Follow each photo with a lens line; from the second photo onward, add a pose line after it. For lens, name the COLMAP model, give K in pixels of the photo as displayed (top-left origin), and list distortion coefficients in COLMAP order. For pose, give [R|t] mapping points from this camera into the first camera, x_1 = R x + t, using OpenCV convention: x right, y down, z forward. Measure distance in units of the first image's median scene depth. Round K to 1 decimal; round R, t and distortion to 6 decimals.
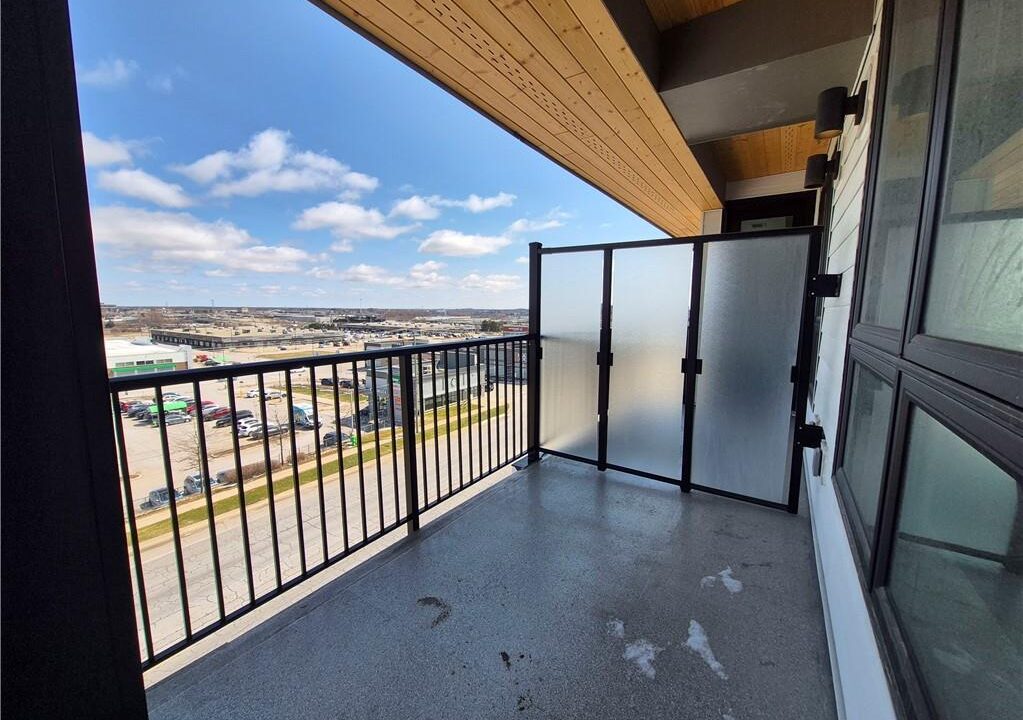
lens RADIAL K [[398.8, 0, 537.5], [0, 398.8, 359.2], [0, 0, 1]] dist [0.015447, 0.000069]
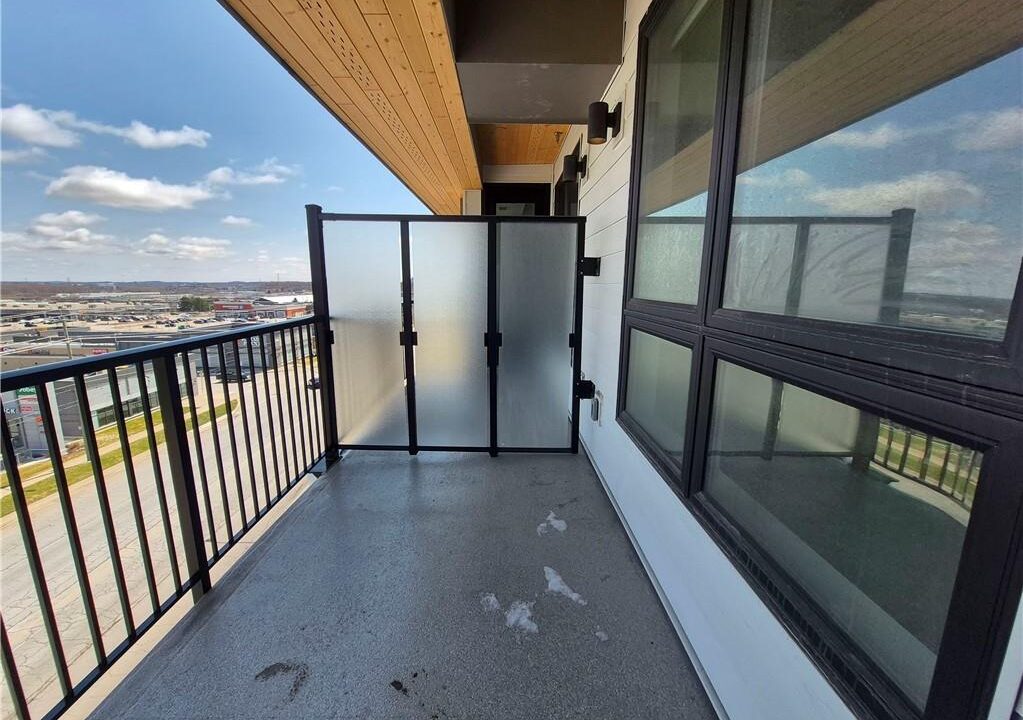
lens RADIAL K [[402.6, 0, 506.1], [0, 402.6, 354.6], [0, 0, 1]] dist [0.015564, -0.000149]
pose [[0.849905, -0.094456, 0.518400, -0.130298], [0.066160, 0.995146, 0.072854, -0.017191], [-0.522765, -0.027622, 0.852029, 0.061298]]
